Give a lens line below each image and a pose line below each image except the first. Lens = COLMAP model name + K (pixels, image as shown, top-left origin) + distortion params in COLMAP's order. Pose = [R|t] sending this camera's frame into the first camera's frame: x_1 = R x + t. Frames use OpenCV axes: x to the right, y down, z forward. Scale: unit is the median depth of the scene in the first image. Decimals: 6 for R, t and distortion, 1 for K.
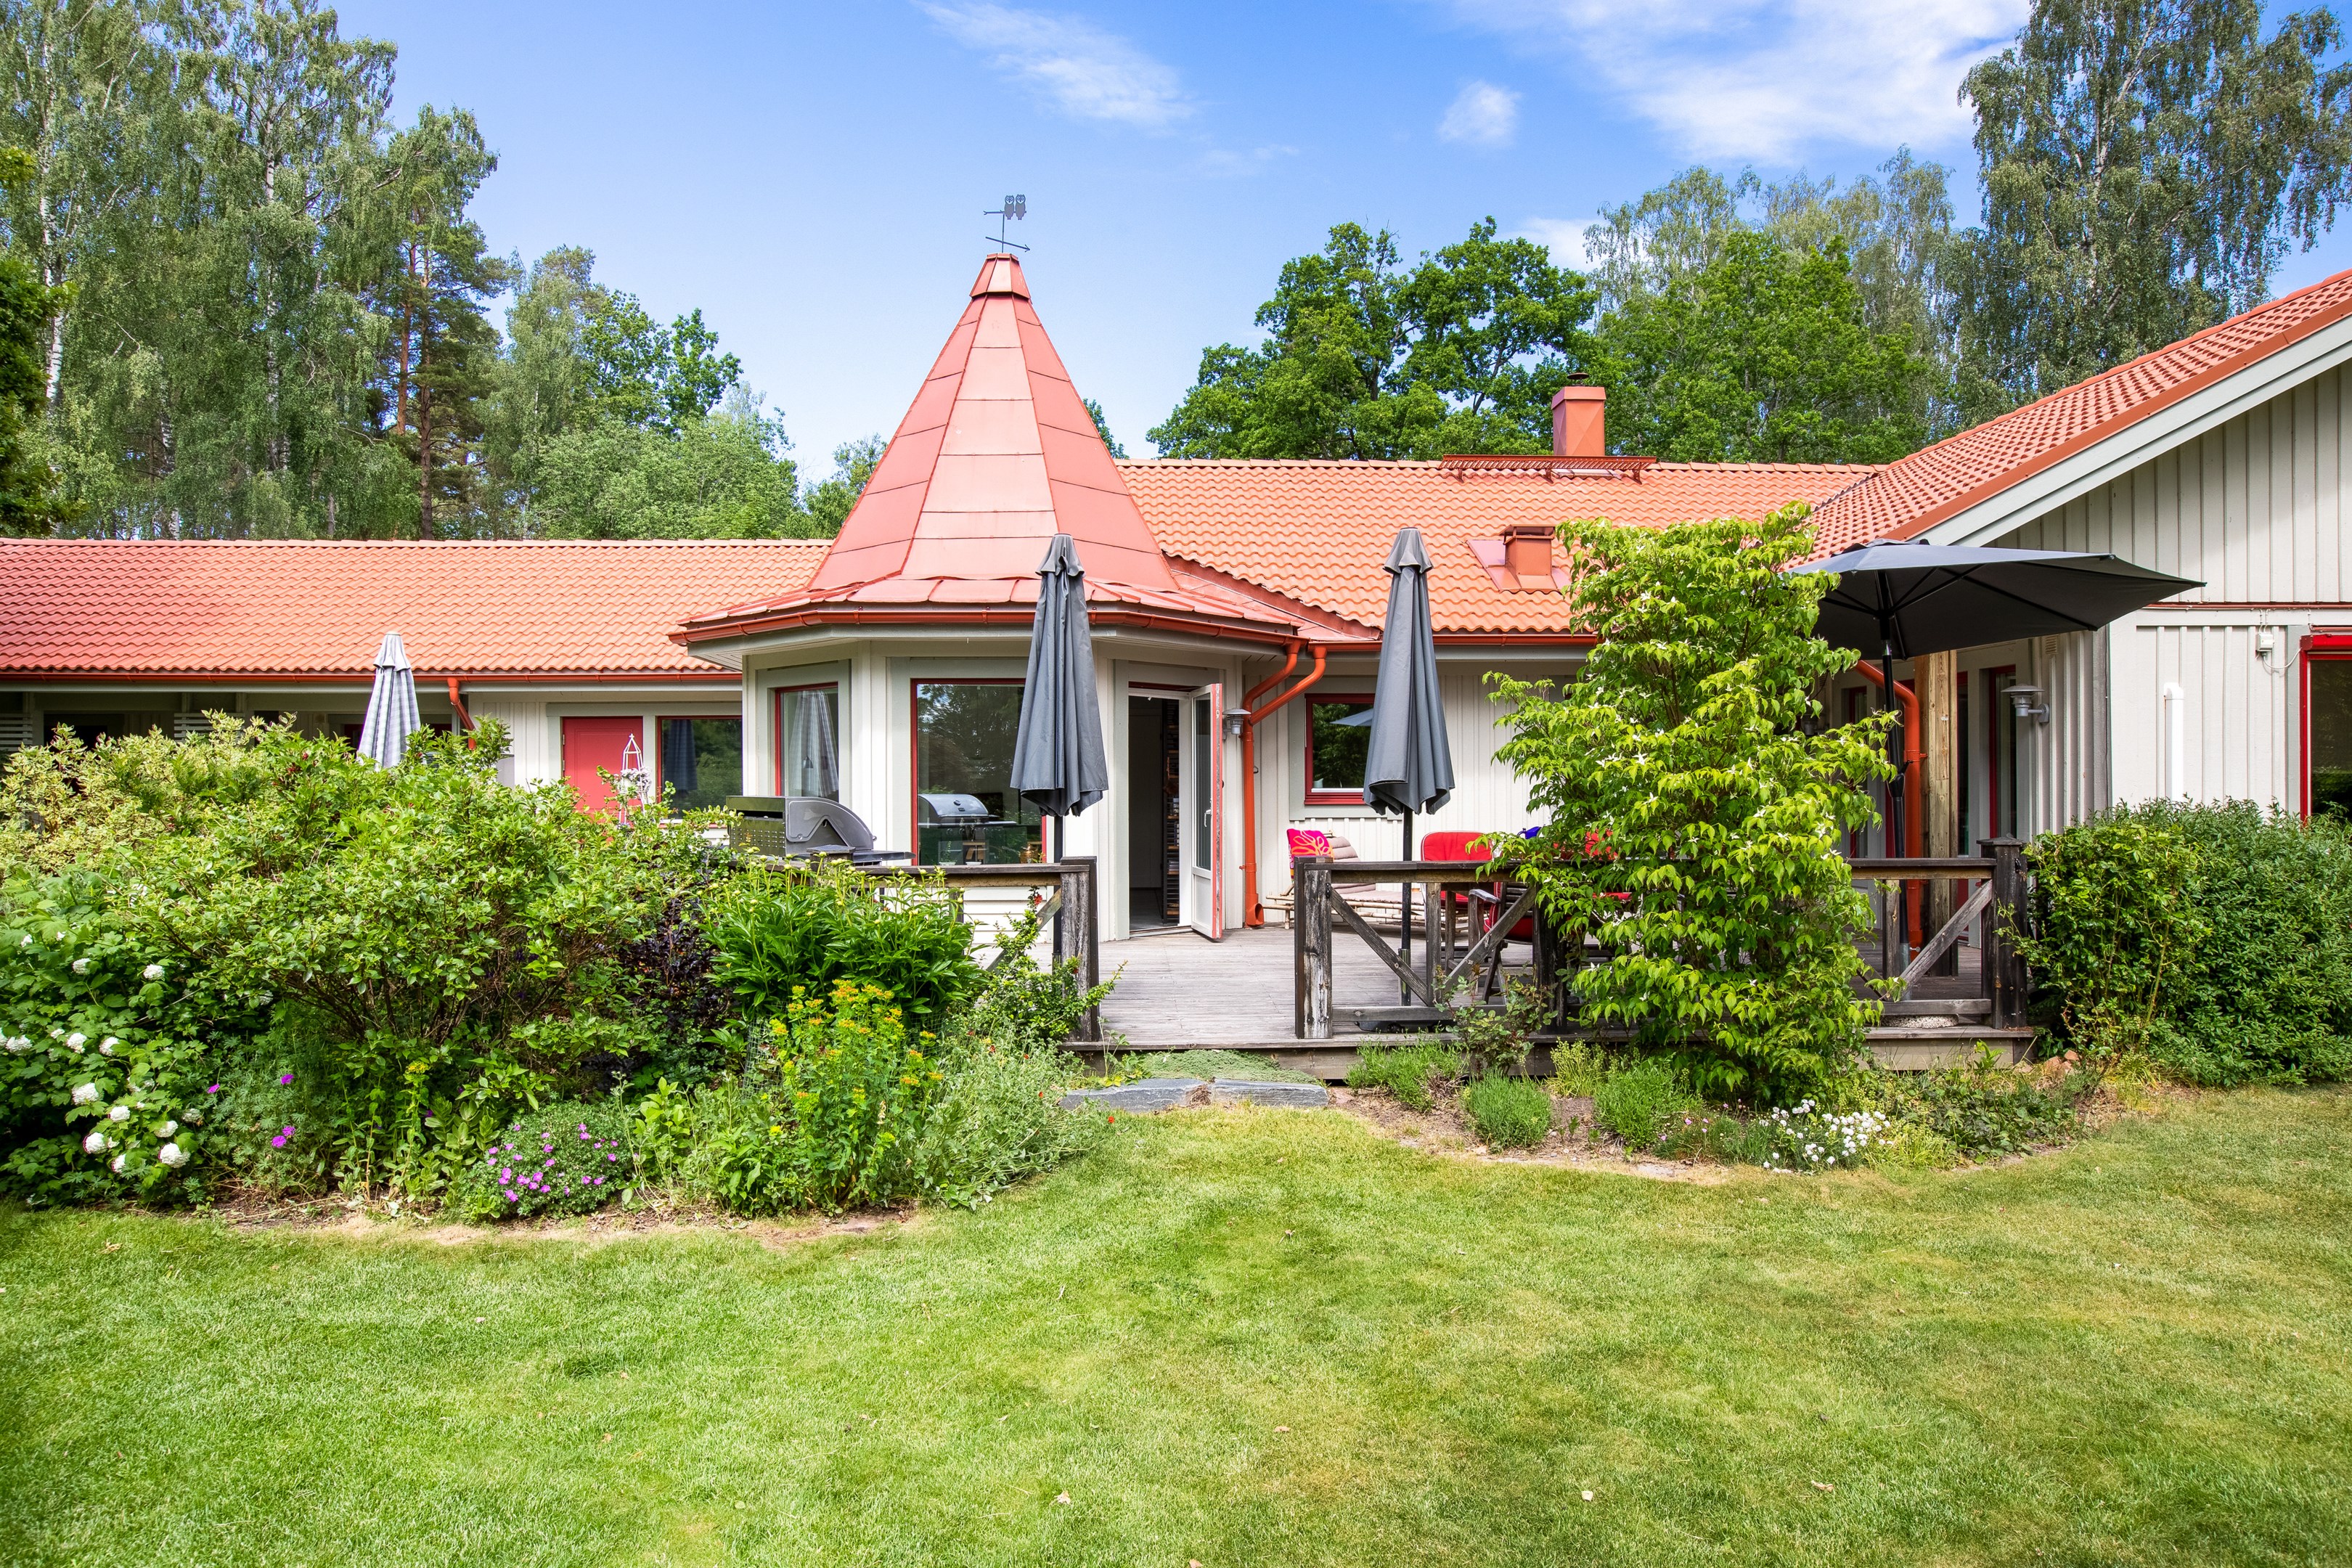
lens RADIAL K [[1488.2, 0, 1170.7], [0, 1488.2, 773.6], [0, 0, 1]] dist [-0.030980, 0.029391]
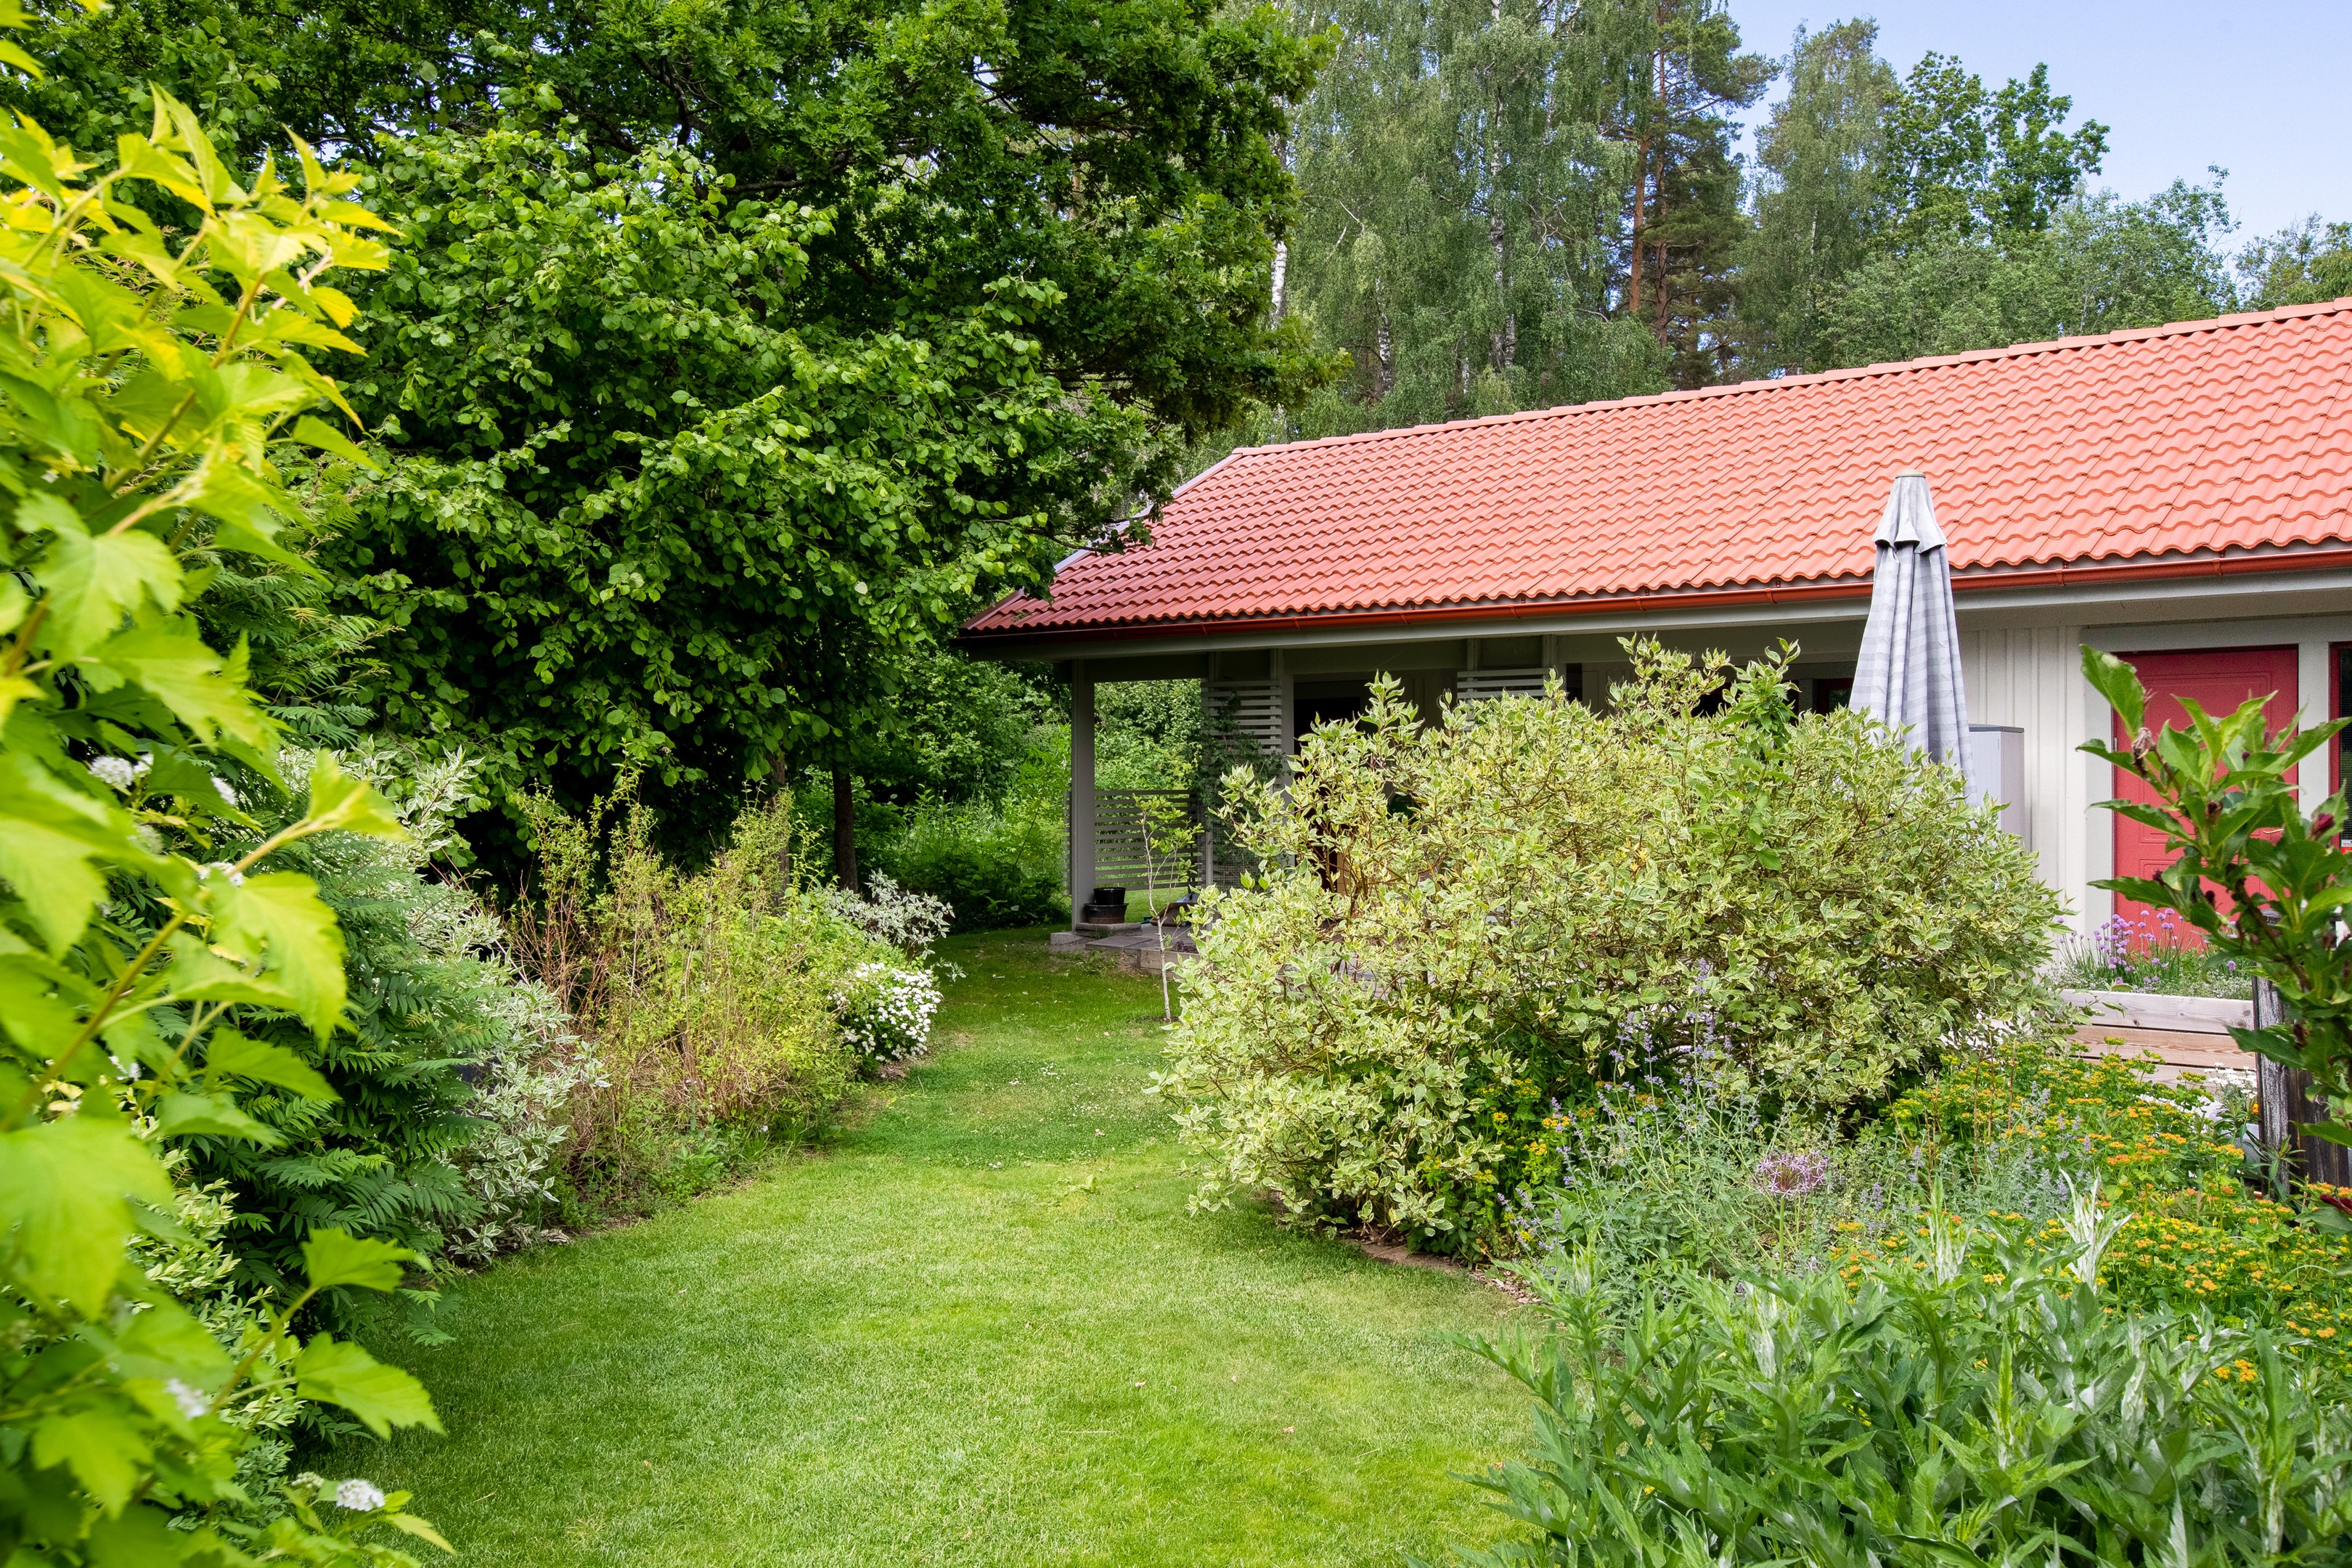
lens RADIAL K [[1888.9, 0, 1170.9], [0, 1888.9, 778.1], [0, 0, 1]] dist [0.009043, 0.007076]
pose [[0.767354, 0.000733, -0.641224, -0.251855], [0.007888, 0.999913, 0.010583, -0.003857], [0.641175, -0.013178, 0.767281, 0.296647]]
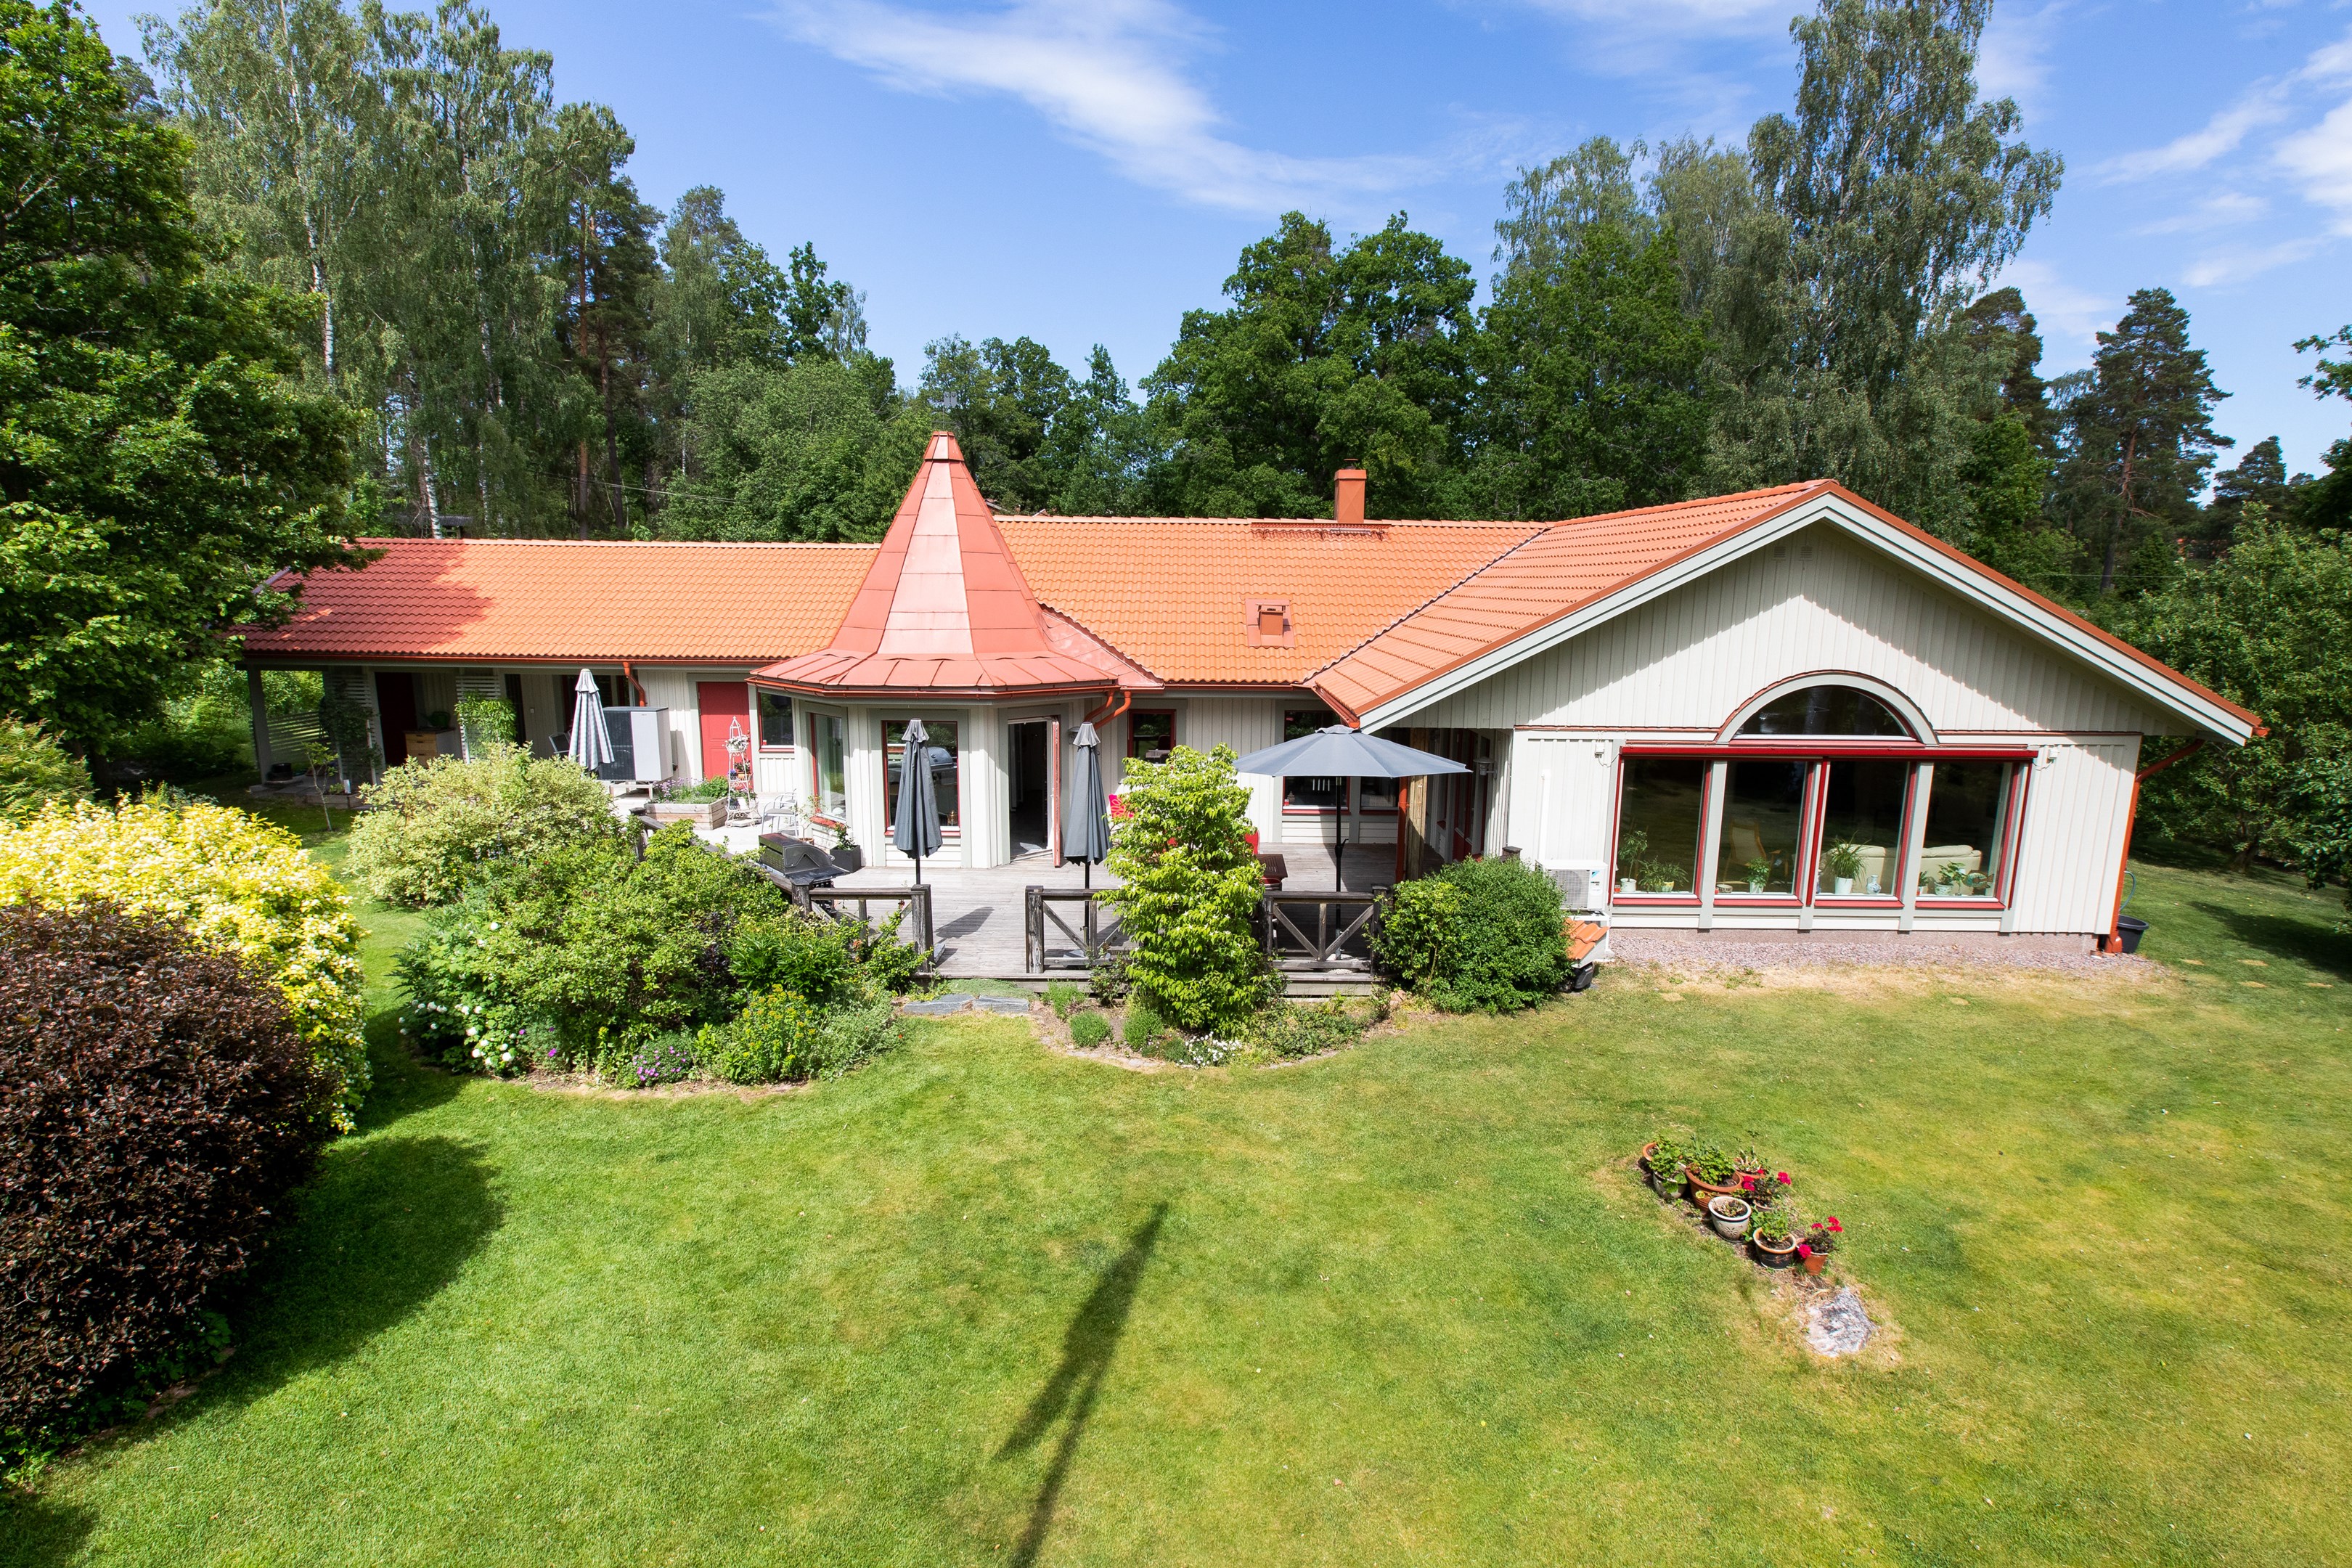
lens RADIAL K [[1170.4, 0, 1177.6], [0, 1170.4, 786.2], [0, 0, 1]] dist [0.012118, 0.001492]
pose [[0.999242, 0.018973, -0.034005, 0.157839], [-0.012318, 0.982435, 0.186196, -0.176484], [0.036940, -0.185636, 0.981924, -0.253546]]
